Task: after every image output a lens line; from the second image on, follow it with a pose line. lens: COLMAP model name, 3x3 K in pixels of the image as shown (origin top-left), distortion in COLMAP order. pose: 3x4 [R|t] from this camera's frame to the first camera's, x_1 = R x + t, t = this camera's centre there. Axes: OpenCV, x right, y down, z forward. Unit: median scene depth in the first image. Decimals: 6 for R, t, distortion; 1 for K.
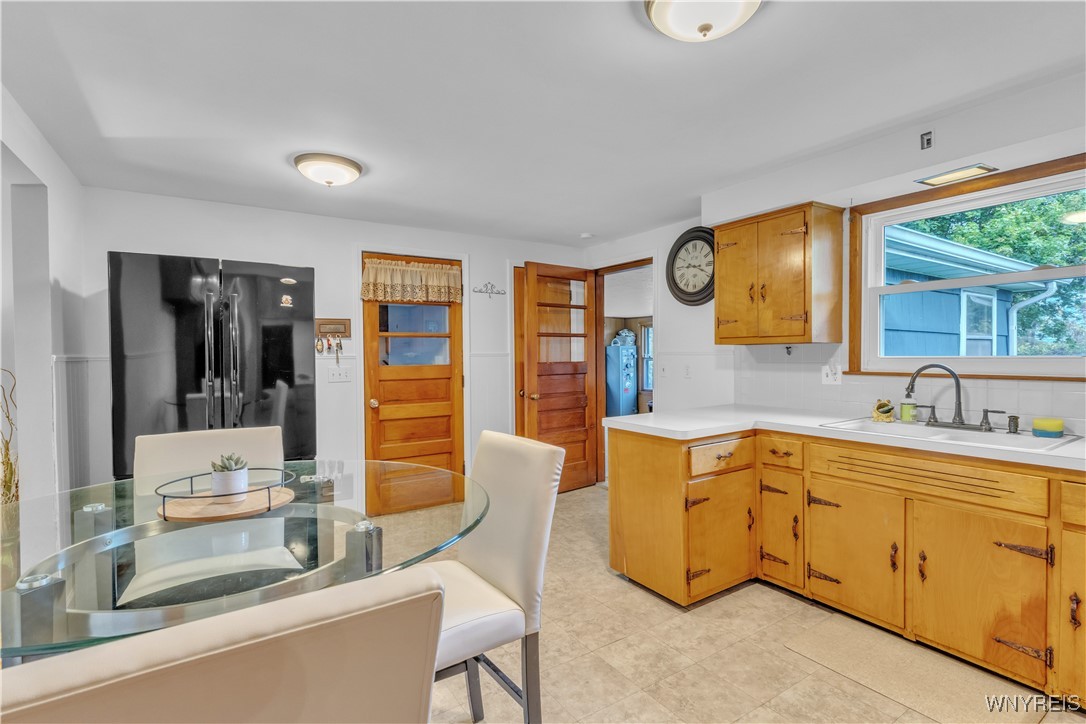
lens RADIAL K [[522.8, 0, 544.5], [0, 522.8, 363.1], [0, 0, 1]] dist [0.002967, -0.000115]
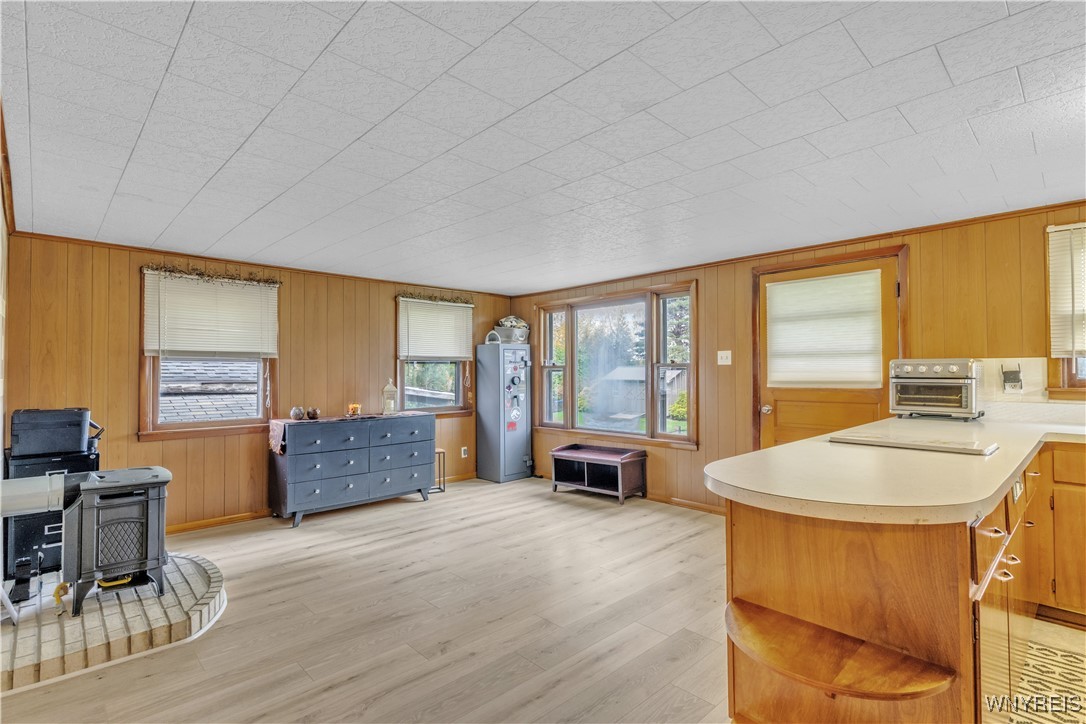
lens RADIAL K [[522.8, 0, 541.0], [0, 522.8, 362.1], [0, 0, 1]] dist [0.002967, -0.000115]
pose [[0.981866, 0.007051, 0.189447, 0.082112], [-0.001350, 0.999543, -0.030205, 0.002039], [-0.189573, 0.029402, 0.981426, 0.455306]]
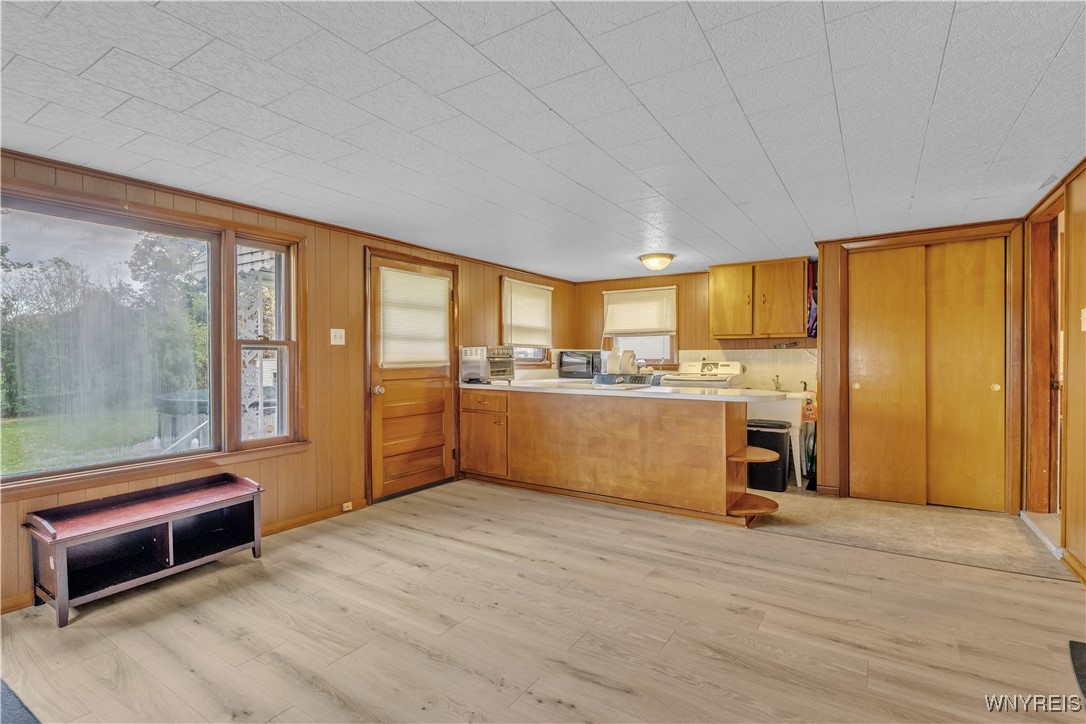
lens RADIAL K [[522.8, 0, 542.8], [0, 522.8, 361.8], [0, 0, 1]] dist [0.002967, -0.000115]
pose [[-0.420740, 0.000085, 0.907181, -0.096160], [0.014455, 0.999874, 0.006610, 0.003057], [-0.907066, 0.015895, -0.420688, 0.874886]]
